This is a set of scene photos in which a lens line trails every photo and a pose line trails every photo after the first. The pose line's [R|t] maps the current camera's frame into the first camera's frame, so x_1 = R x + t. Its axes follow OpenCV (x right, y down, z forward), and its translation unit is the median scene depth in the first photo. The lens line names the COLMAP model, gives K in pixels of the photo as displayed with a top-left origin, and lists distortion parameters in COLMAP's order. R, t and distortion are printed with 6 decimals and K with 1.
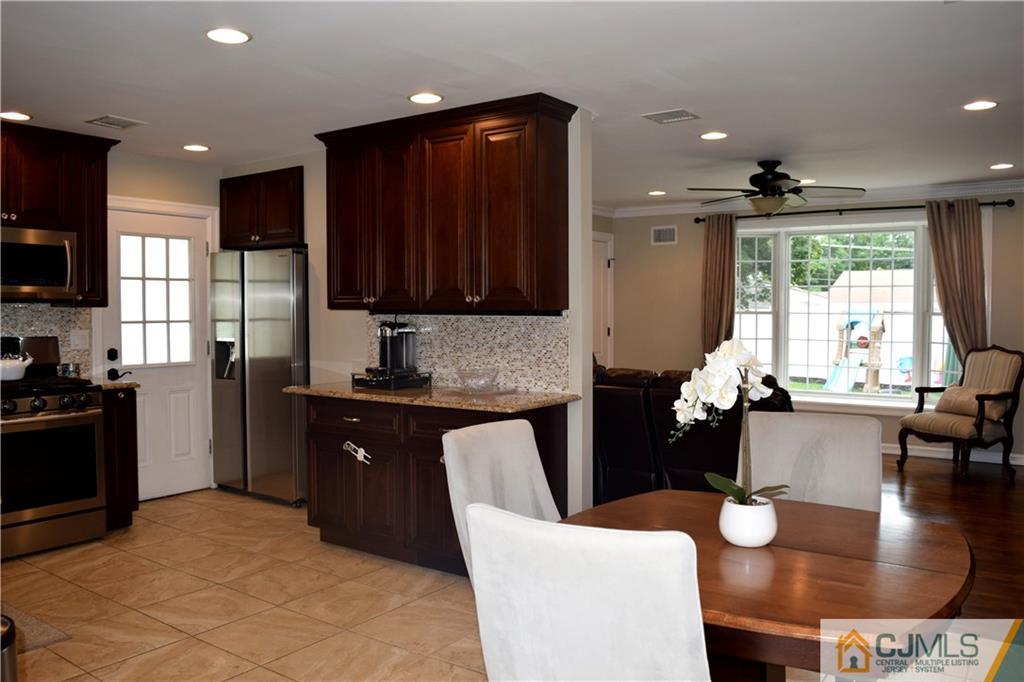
lens RADIAL K [[800.8, 0, 504.9], [0, 800.8, 338.8], [0, 0, 1]] dist [-0.102165, 0.030462]
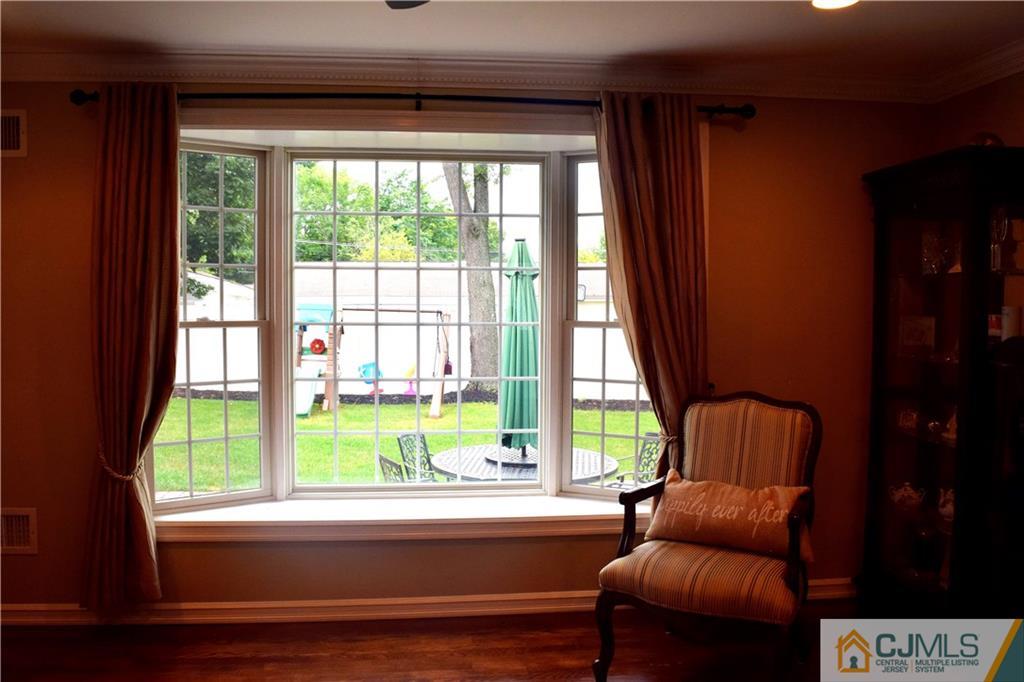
lens RADIAL K [[800.8, 0, 505.7], [0, 800.8, 346.9], [0, 0, 1]] dist [-0.102165, 0.030462]
pose [[0.754001, -0.035426, 0.655918, 0.203987], [0.022893, 0.999355, 0.027659, -0.041256], [-0.656475, -0.005839, 0.754325, 0.793619]]
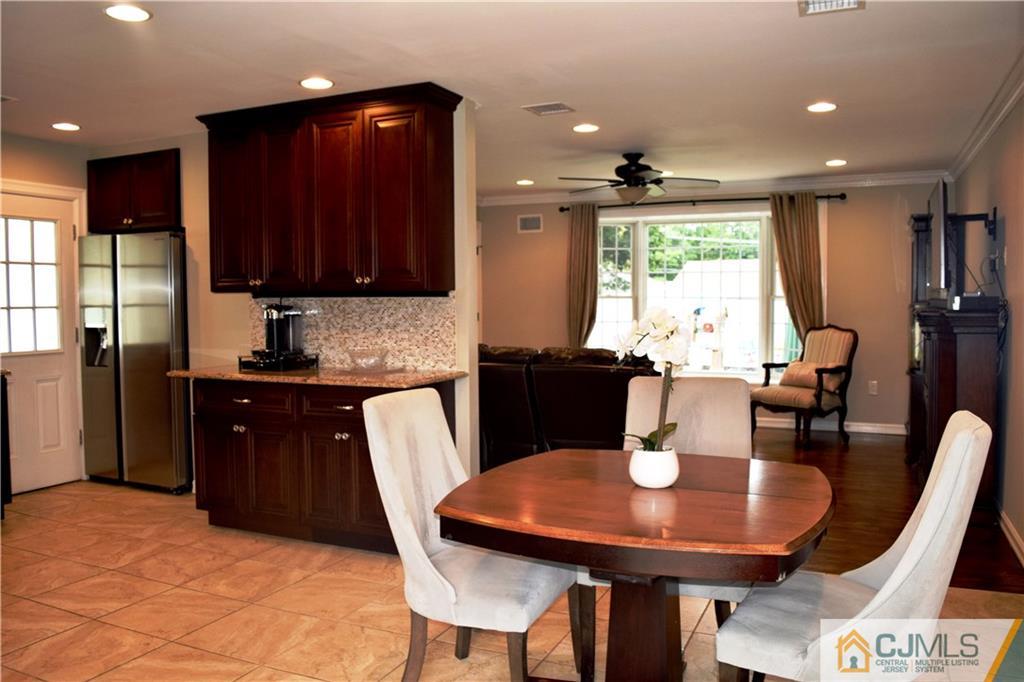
lens RADIAL K [[800.8, 0, 504.1], [0, 800.8, 339.5], [0, 0, 1]] dist [-0.102165, 0.030462]
pose [[0.983326, -0.013600, 0.181343, -0.036350], [0.011460, 0.999852, 0.012845, 0.011308], [-0.181491, -0.010552, 0.983336, -0.032514]]
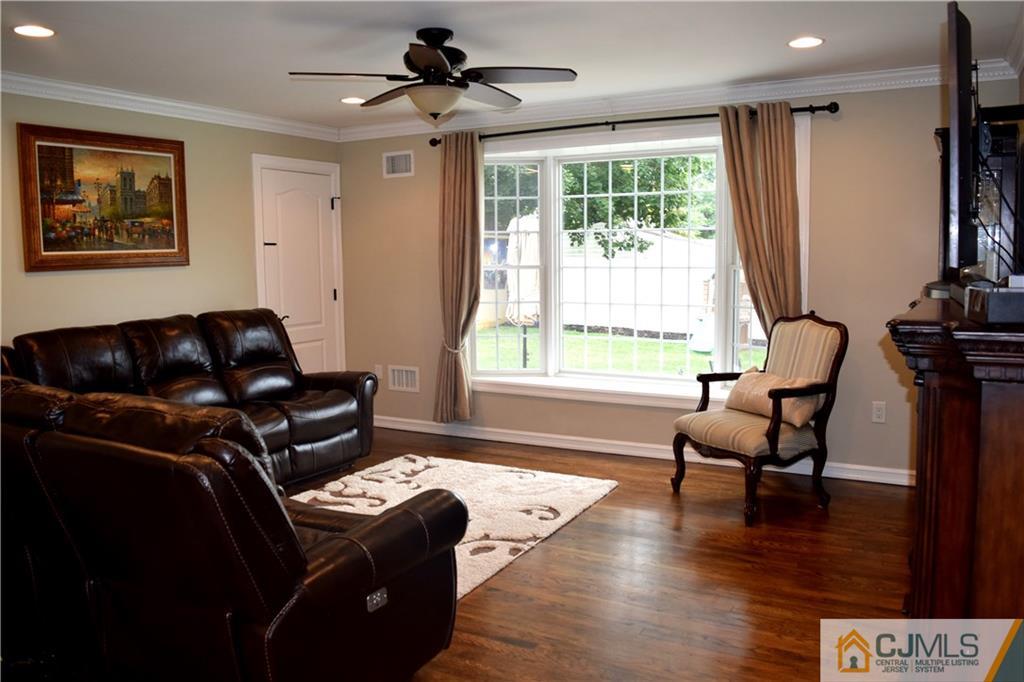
lens RADIAL K [[800.8, 0, 505.1], [0, 800.8, 337.1], [0, 0, 1]] dist [-0.102165, 0.030462]
pose [[0.994950, -0.019406, 0.098475, 0.325673], [0.013455, 0.998063, 0.060732, -0.018652], [-0.099463, -0.059101, 0.993285, 0.355884]]
